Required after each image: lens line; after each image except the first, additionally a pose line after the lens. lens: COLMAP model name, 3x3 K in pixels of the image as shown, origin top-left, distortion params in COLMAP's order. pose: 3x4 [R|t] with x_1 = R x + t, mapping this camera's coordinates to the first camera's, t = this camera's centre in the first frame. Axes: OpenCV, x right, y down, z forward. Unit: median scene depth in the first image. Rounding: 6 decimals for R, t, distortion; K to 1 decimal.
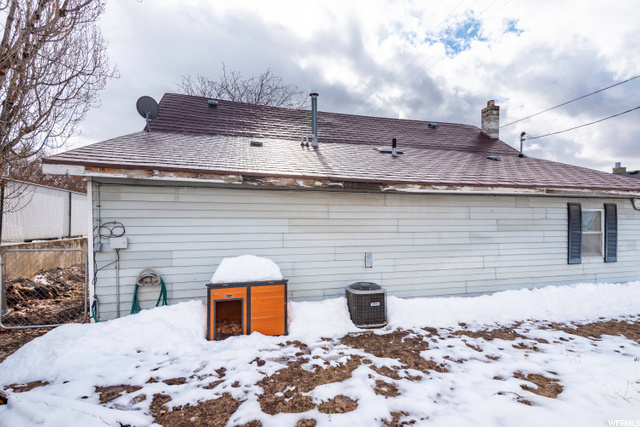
lens RADIAL K [[294.4, 0, 319.1], [0, 294.4, 221.3], [0, 0, 1]] dist [0.034395, -0.023716]
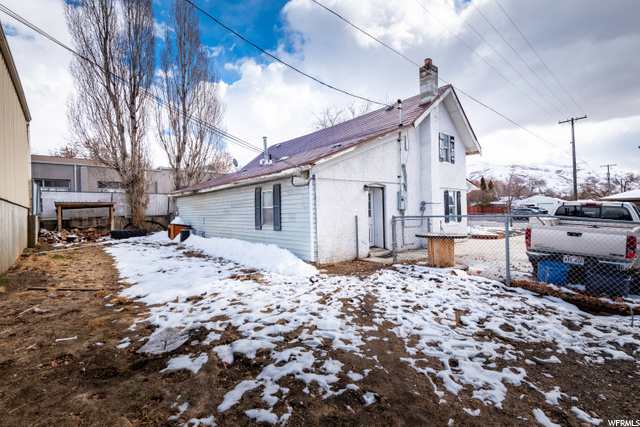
lens RADIAL K [[294.4, 0, 319.1], [0, 294.4, 221.3], [0, 0, 1]] dist [0.034395, -0.023716]
pose [[0.435763, 0.005708, -0.900043, 2.156099], [-0.002754, 0.999984, 0.005009, 0.090507], [0.900057, 0.000296, 0.435772, 0.604010]]
